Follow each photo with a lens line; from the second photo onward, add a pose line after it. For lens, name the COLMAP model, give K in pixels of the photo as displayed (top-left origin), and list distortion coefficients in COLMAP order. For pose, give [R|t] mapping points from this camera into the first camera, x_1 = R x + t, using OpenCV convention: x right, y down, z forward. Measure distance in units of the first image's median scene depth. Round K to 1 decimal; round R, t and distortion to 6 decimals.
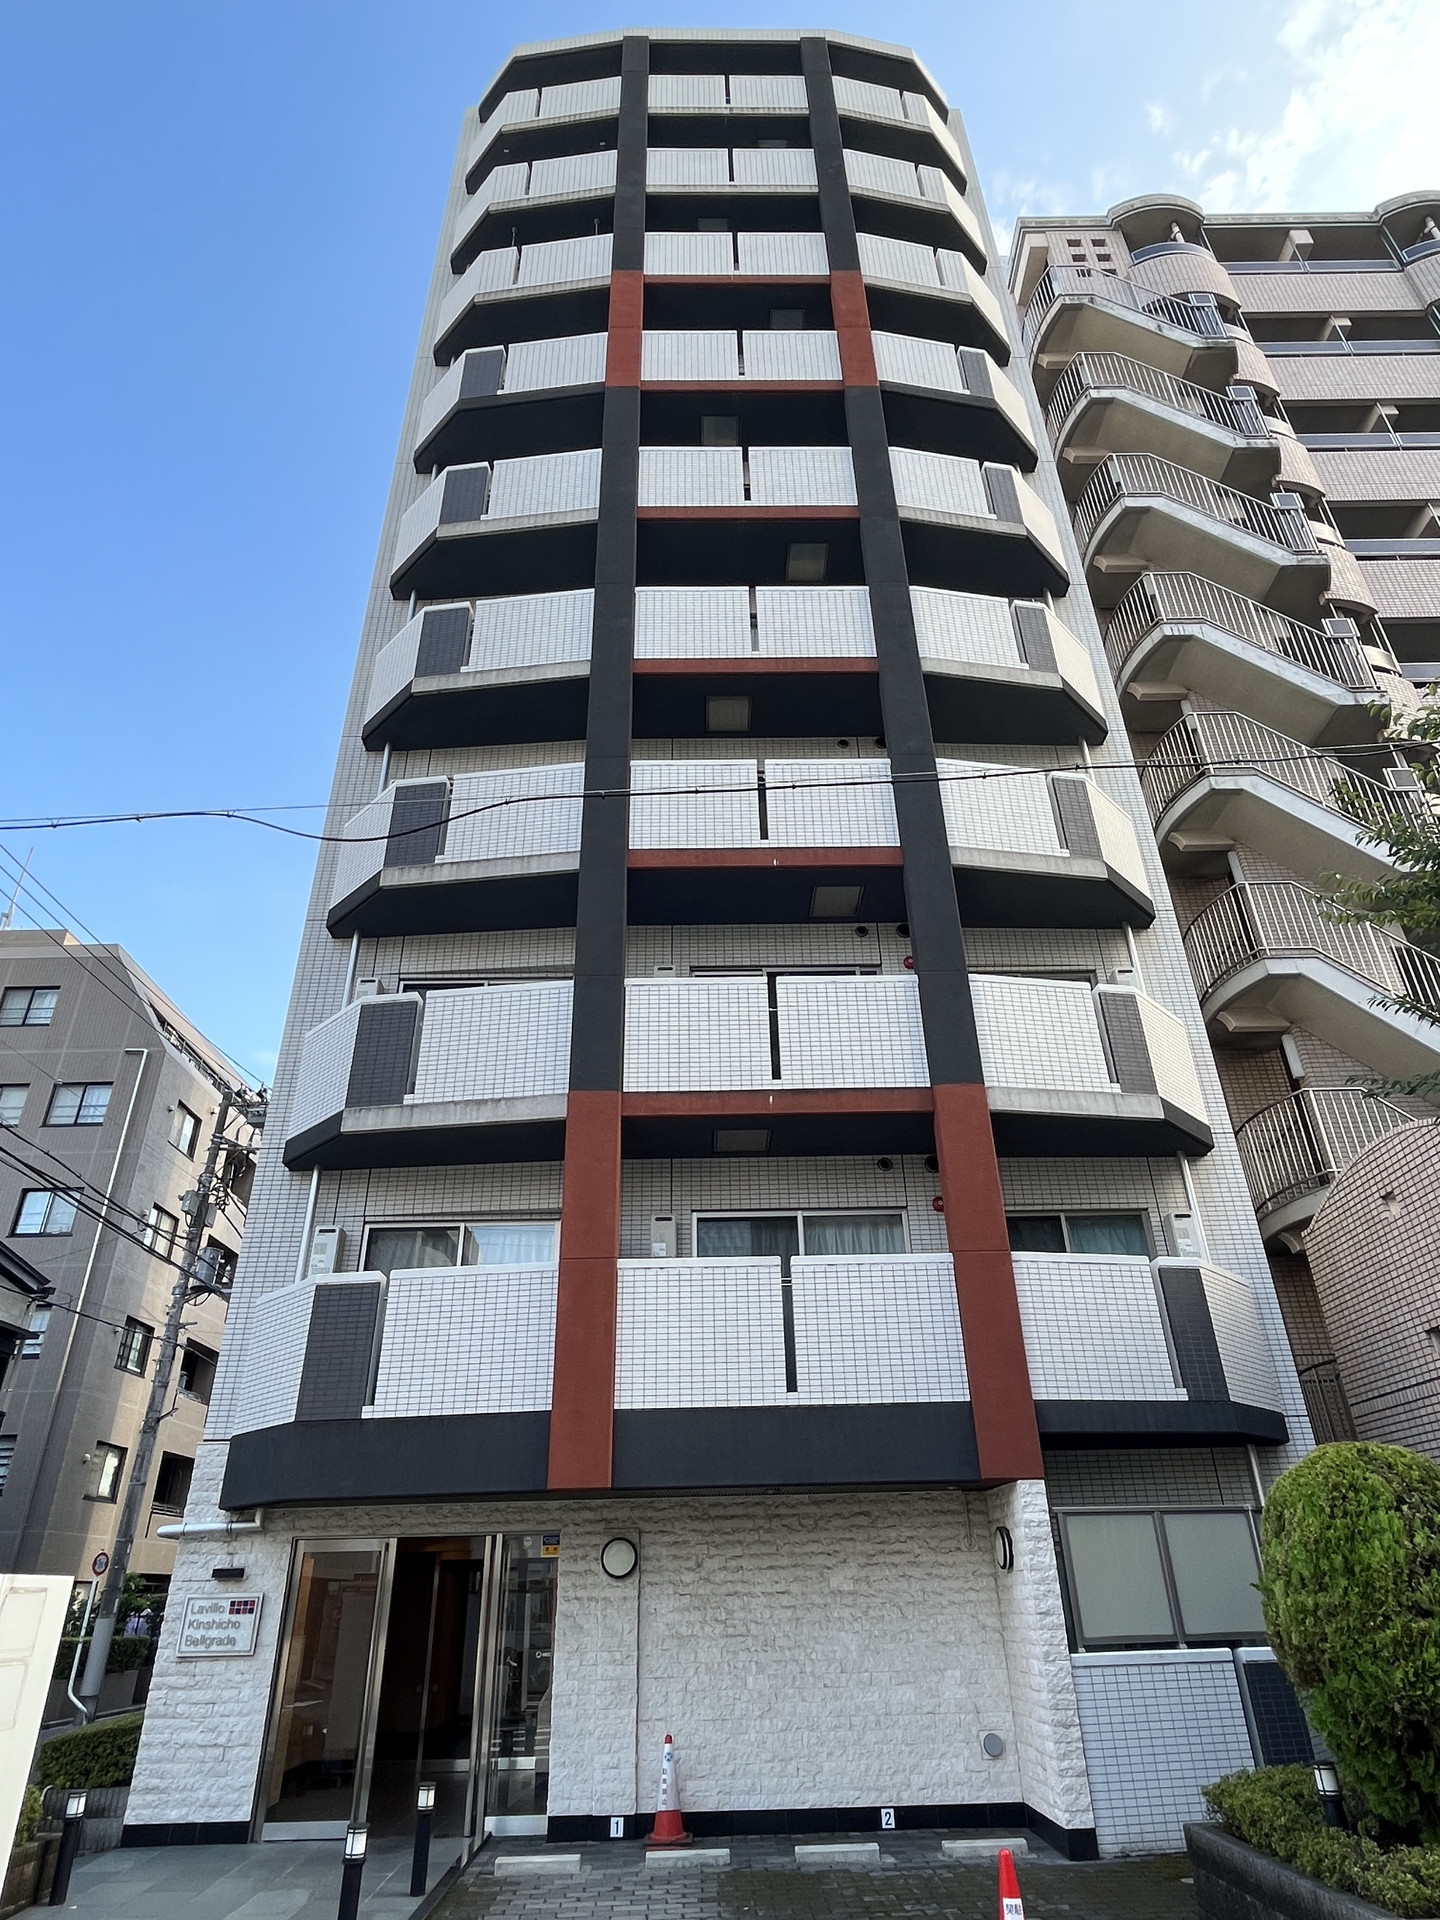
lens RADIAL K [[1109.4, 0, 725.7], [0, 1109.4, 964.6], [0, 0, 1]] dist [-0.005789, 0.003628]
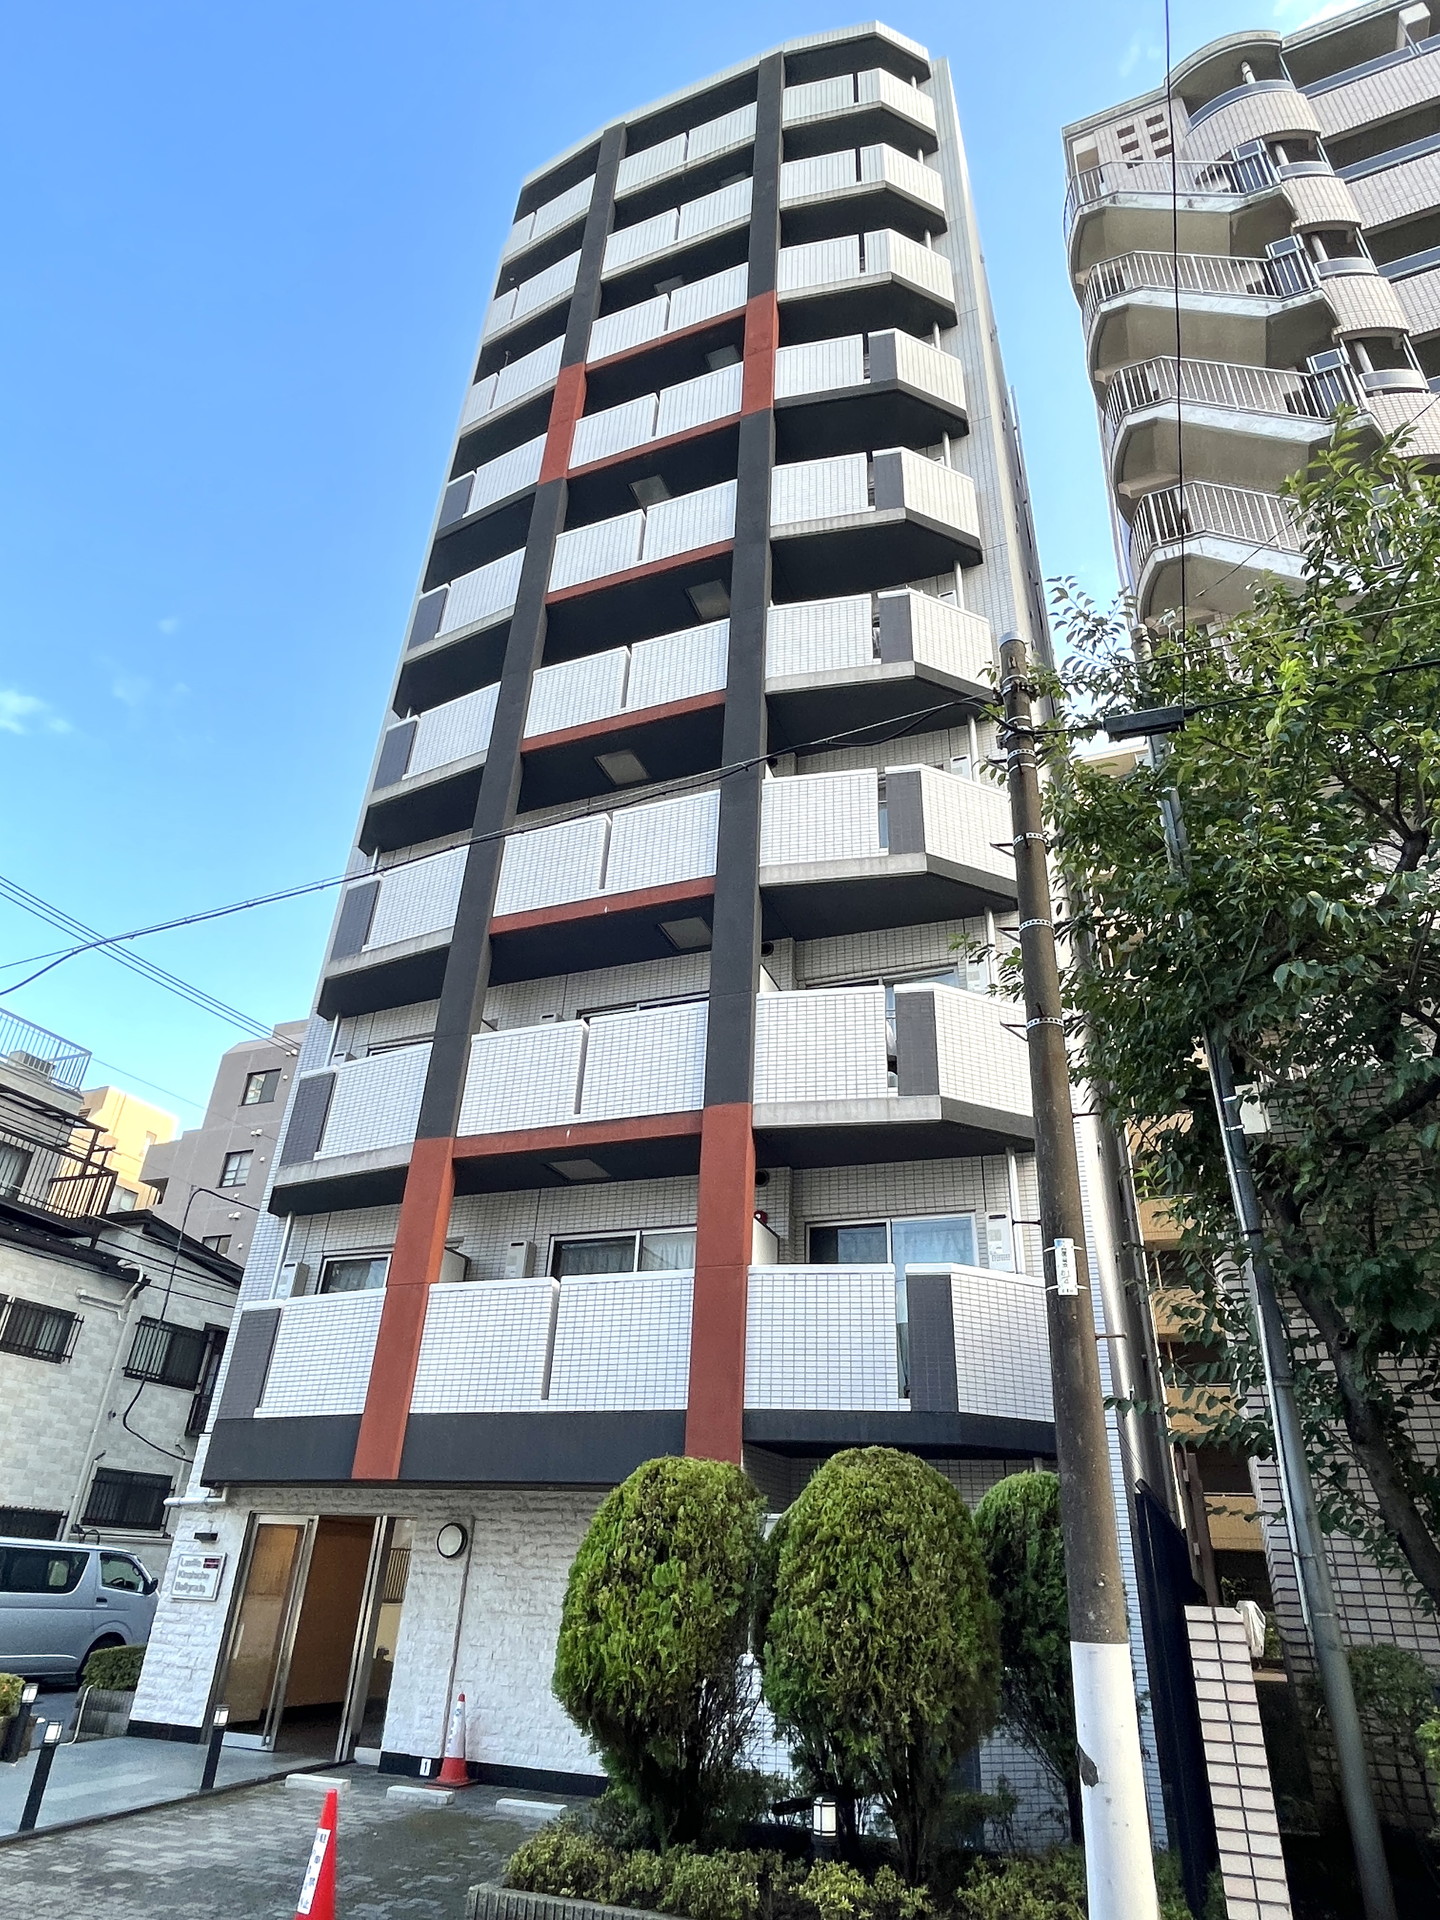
lens RADIAL K [[1109.4, 0, 726.5], [0, 1109.4, 964.4], [0, 0, 1]] dist [-0.005789, 0.003628]
pose [[0.923726, -0.133089, -0.359191, 0.660594], [0.135149, 0.990633, -0.019493, -0.002267], [0.358421, -0.030538, 0.933061, 0.035677]]
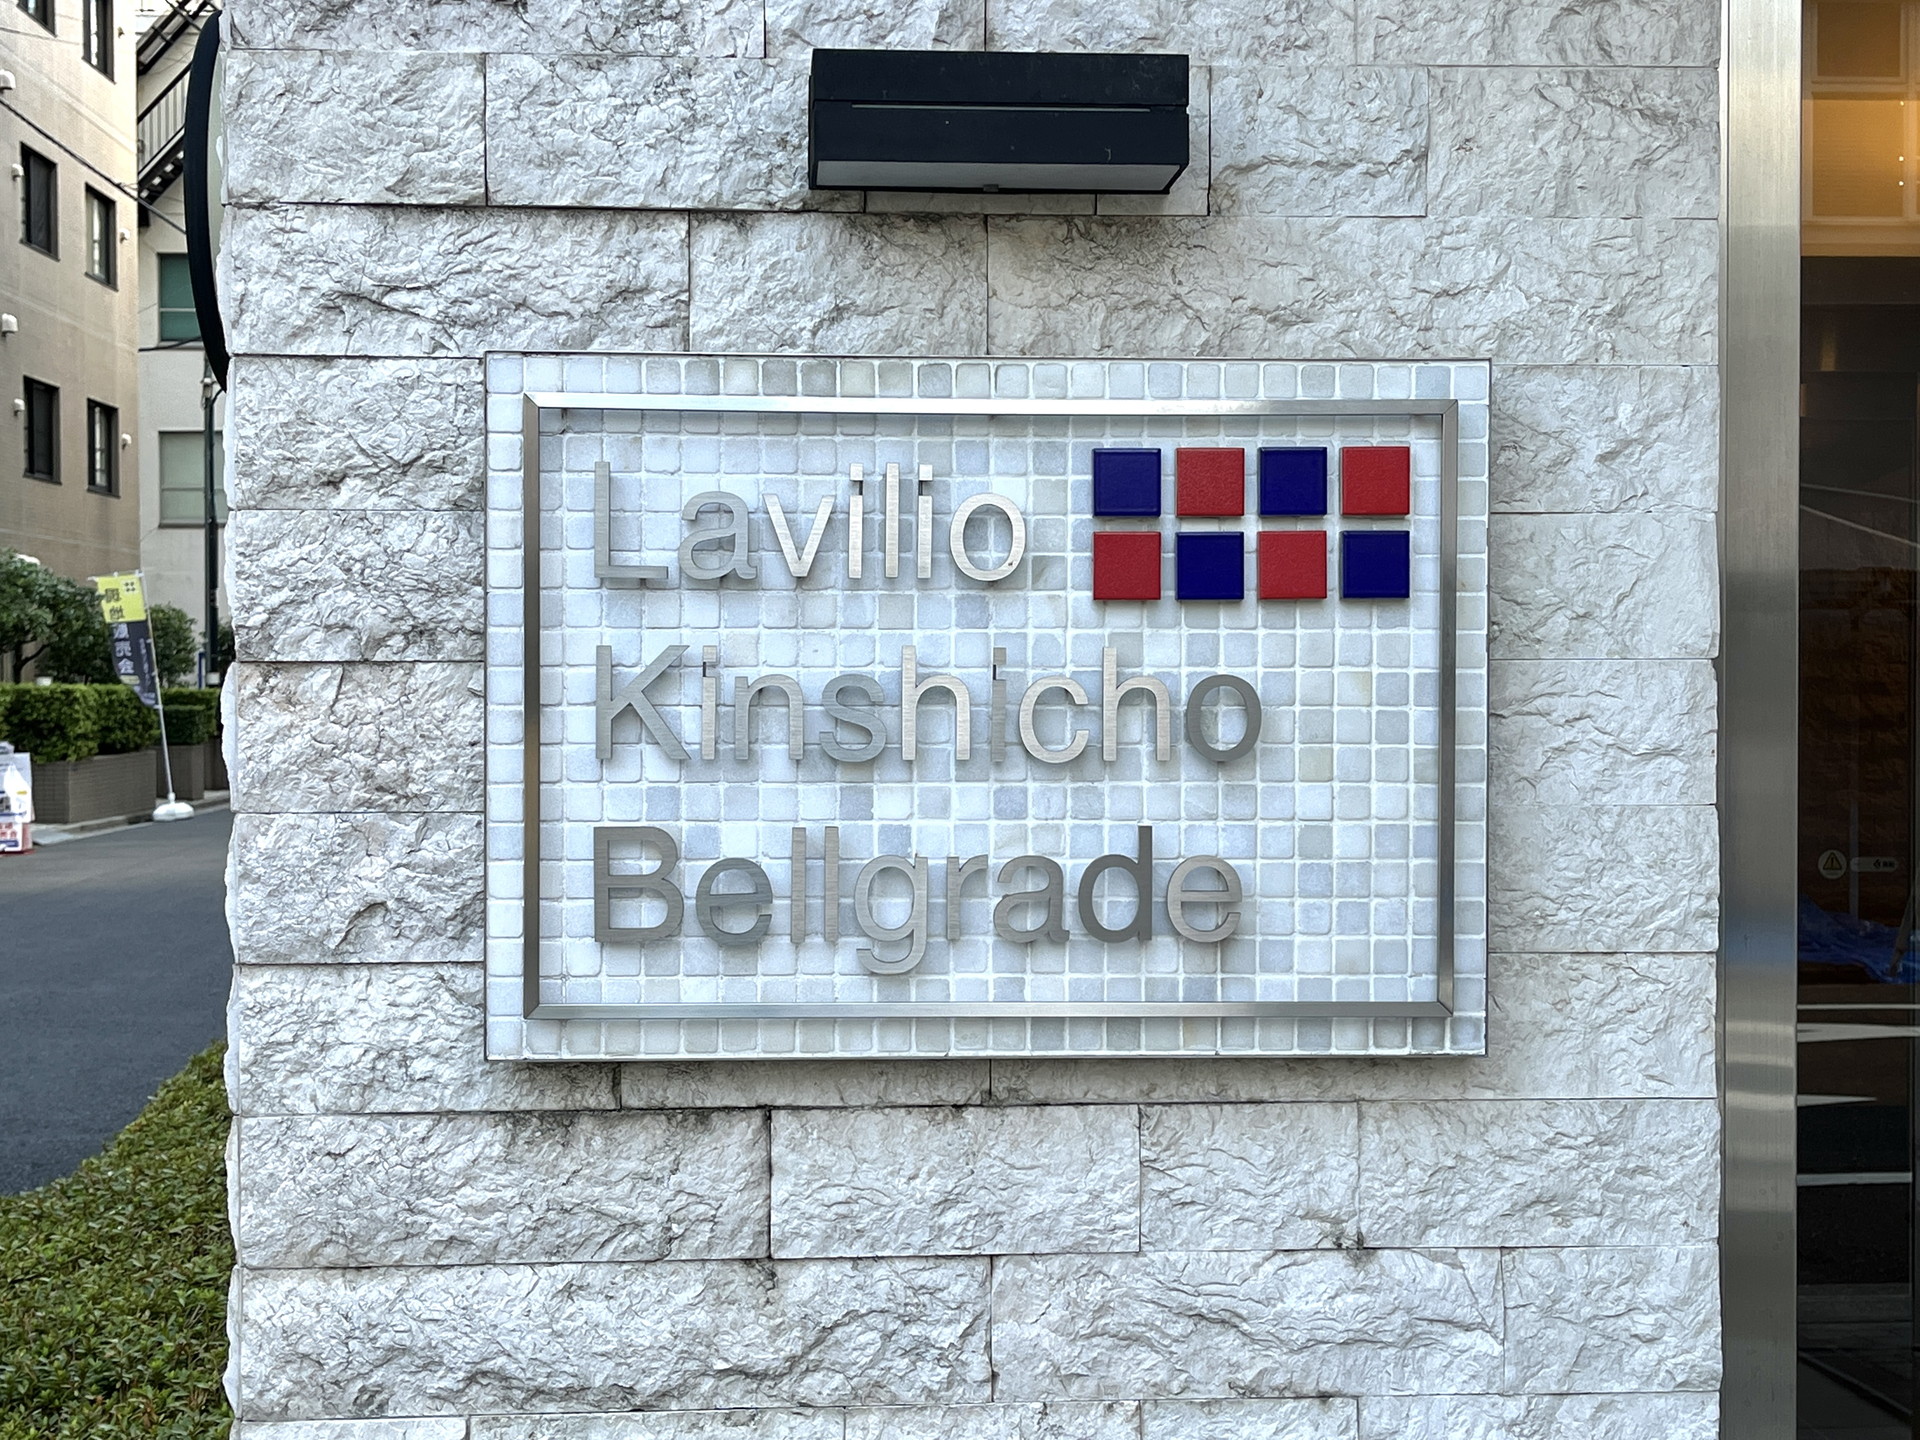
lens RADIAL K [[2643.6, 0, 943.1], [0, 2643.6, 722.3], [0, 0, 1]] dist [0.049809, 0.000000]
pose [[0.998843, 0.019147, 0.044107, -0.459468], [-0.039132, 0.856743, 0.514257, 0.492084], [-0.027942, -0.515388, 0.856501, 0.825871]]
